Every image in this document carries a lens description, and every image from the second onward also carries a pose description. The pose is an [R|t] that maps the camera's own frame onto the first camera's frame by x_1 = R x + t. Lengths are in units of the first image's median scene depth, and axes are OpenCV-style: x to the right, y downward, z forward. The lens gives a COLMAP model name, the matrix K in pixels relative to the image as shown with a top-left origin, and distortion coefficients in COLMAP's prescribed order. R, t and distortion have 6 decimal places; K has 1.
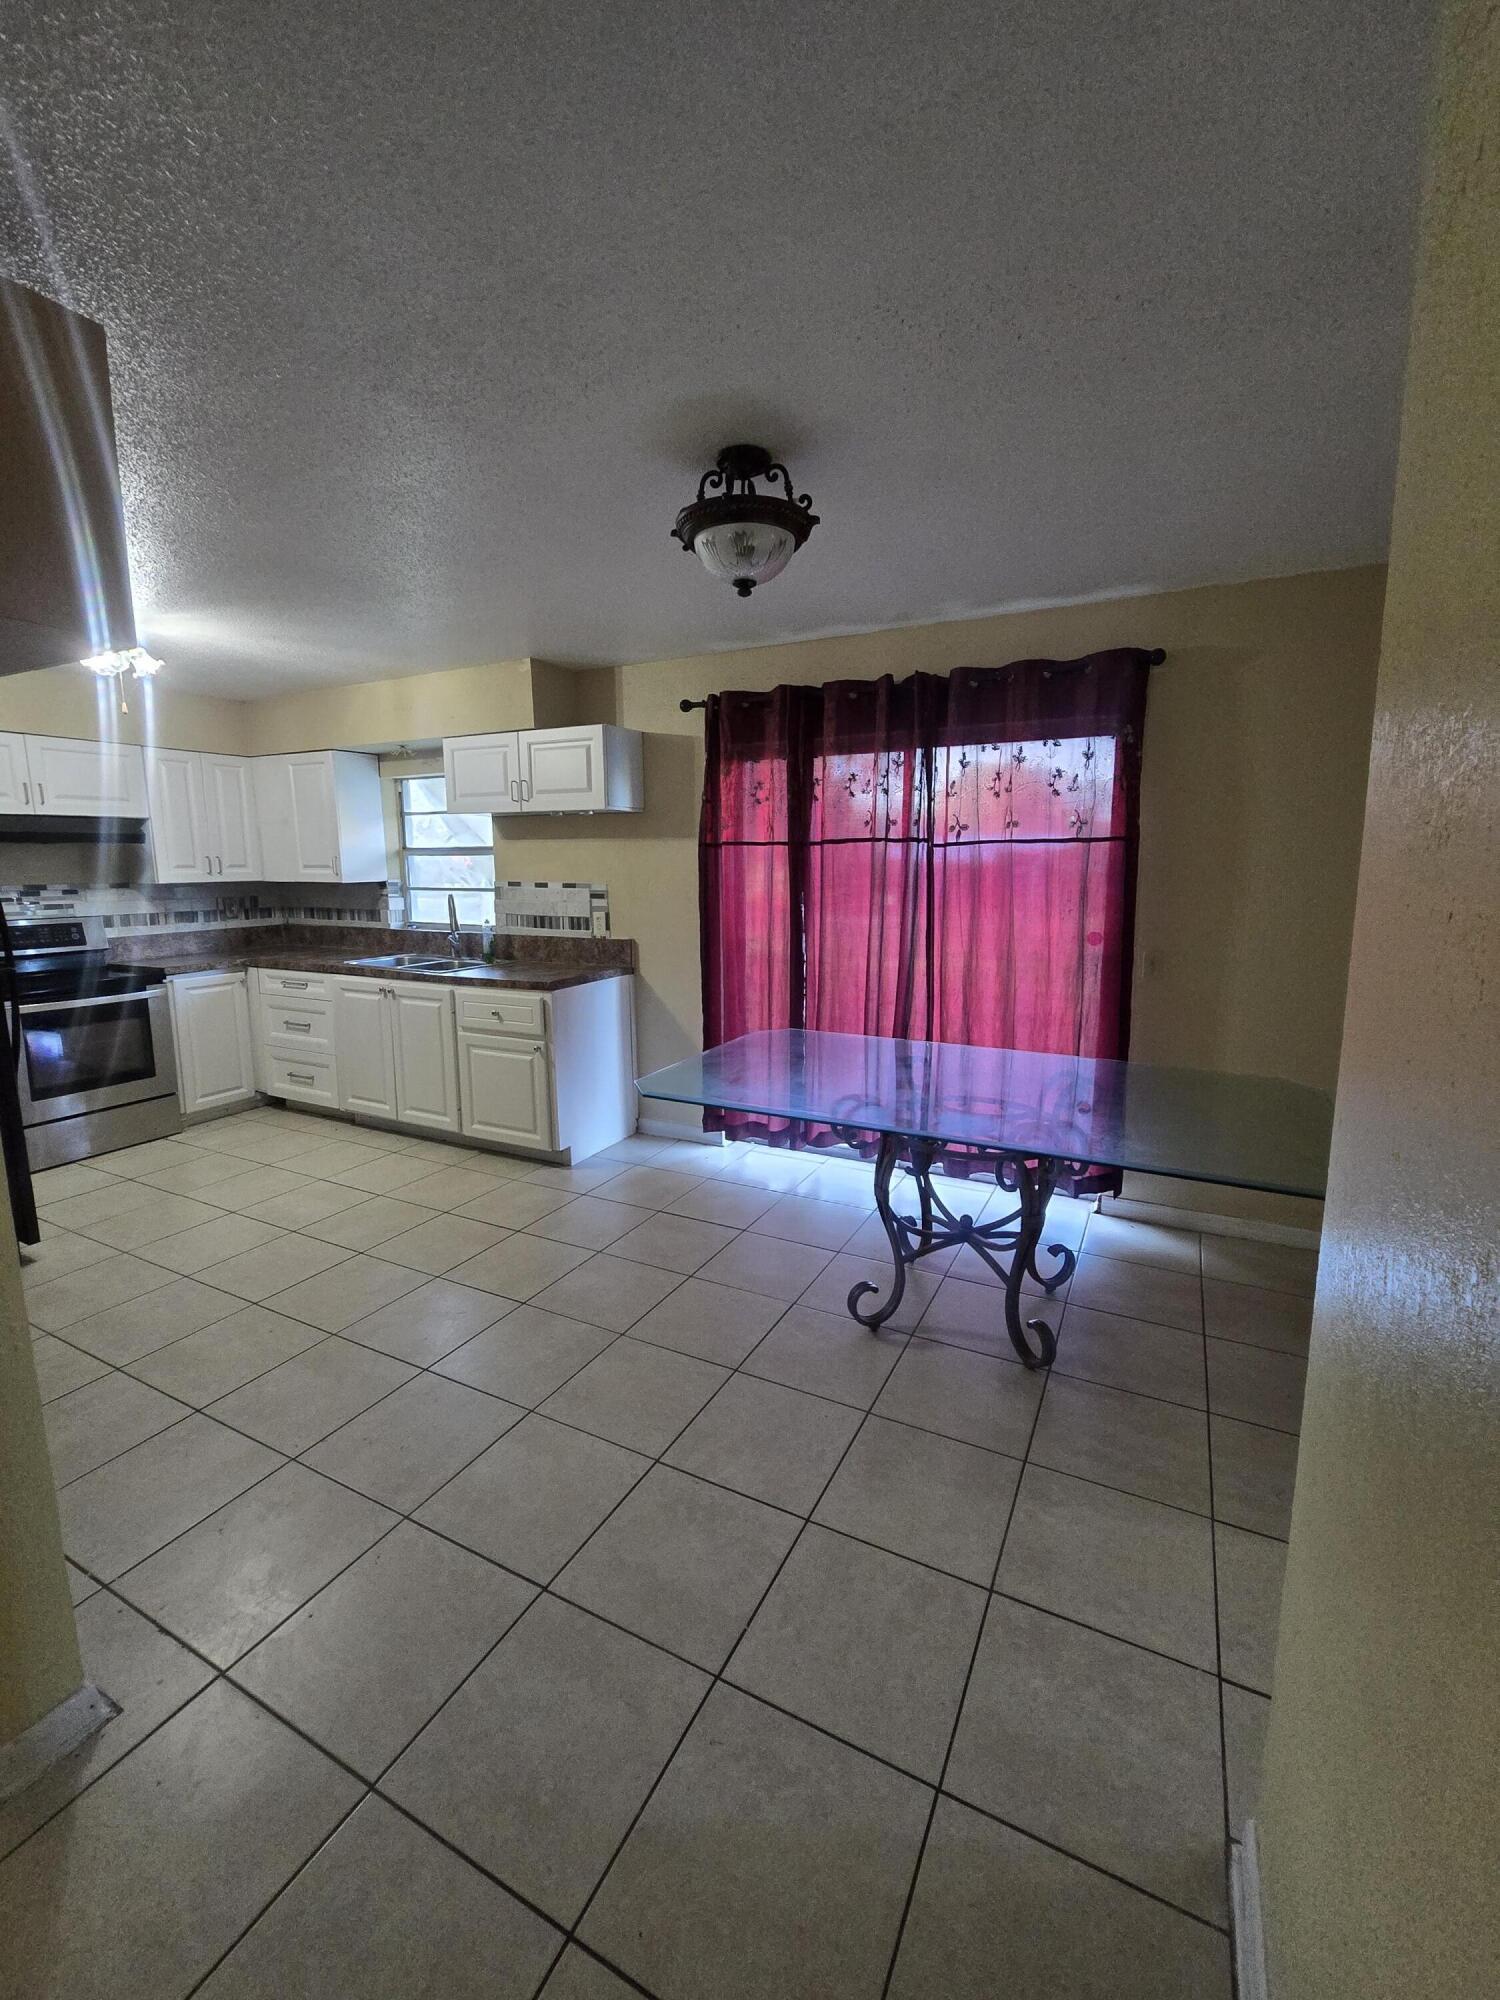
lens RADIAL K [[817.1, 0, 760.6], [0, 817.1, 986.4], [0, 0, 1]] dist [-0.003472, -0.000407]
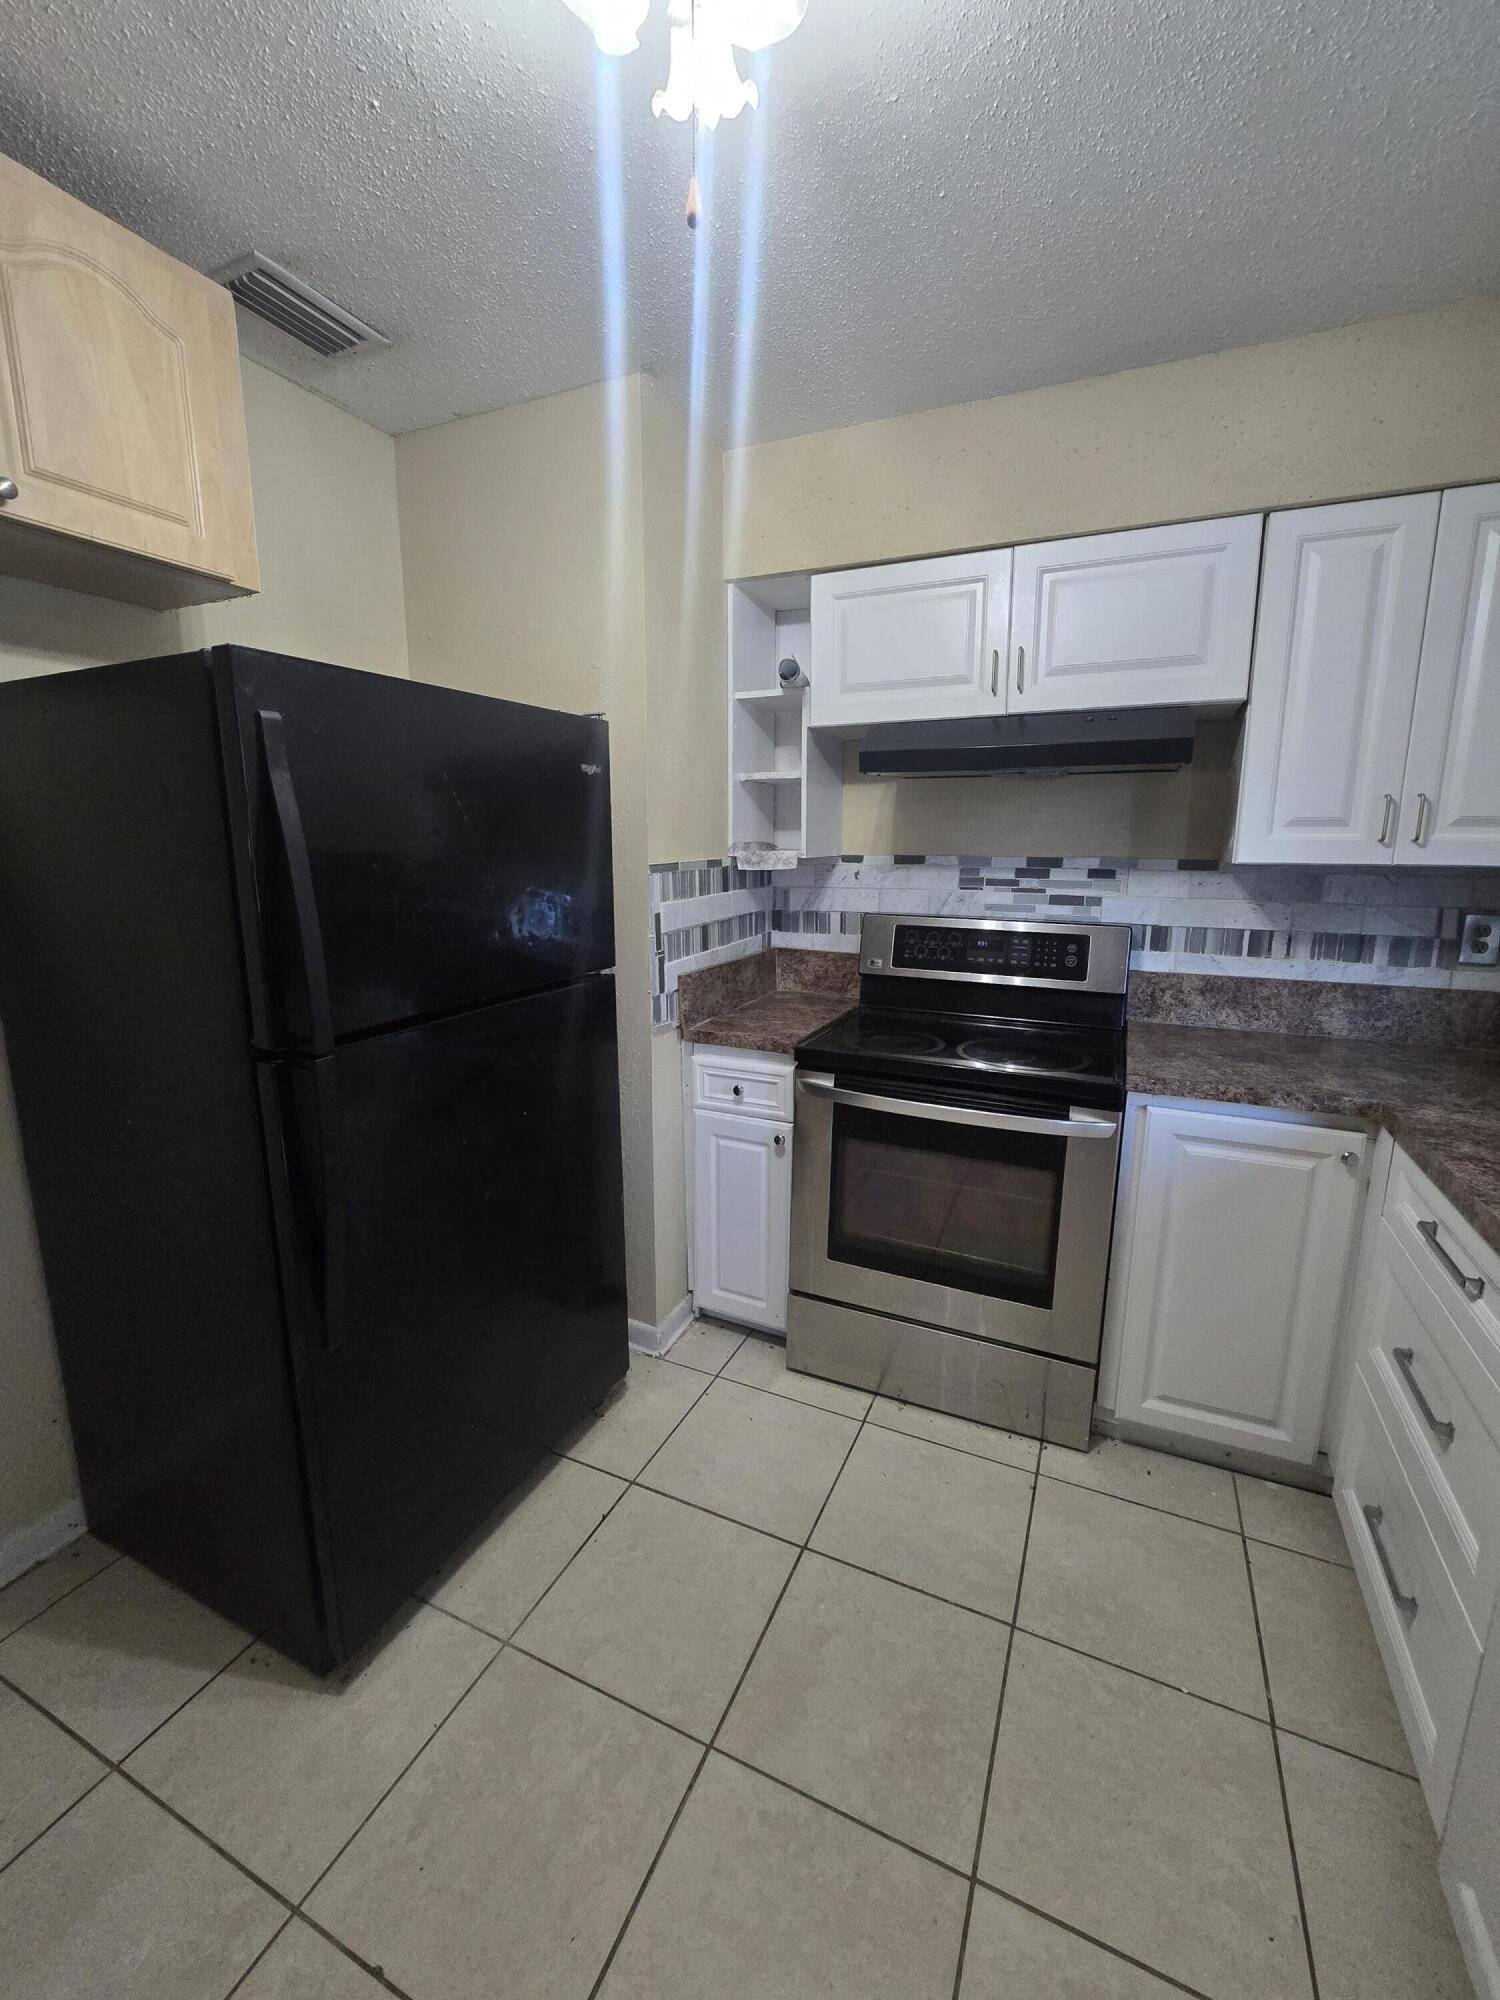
lens RADIAL K [[817.1, 0, 760.6], [0, 817.1, 986.4], [0, 0, 1]] dist [-0.003472, -0.000407]
pose [[0.047476, 0.179230, -0.982661, -0.341739], [-0.158897, 0.972598, 0.169718, -0.099522], [0.986153, 0.148084, 0.074655, 0.758239]]
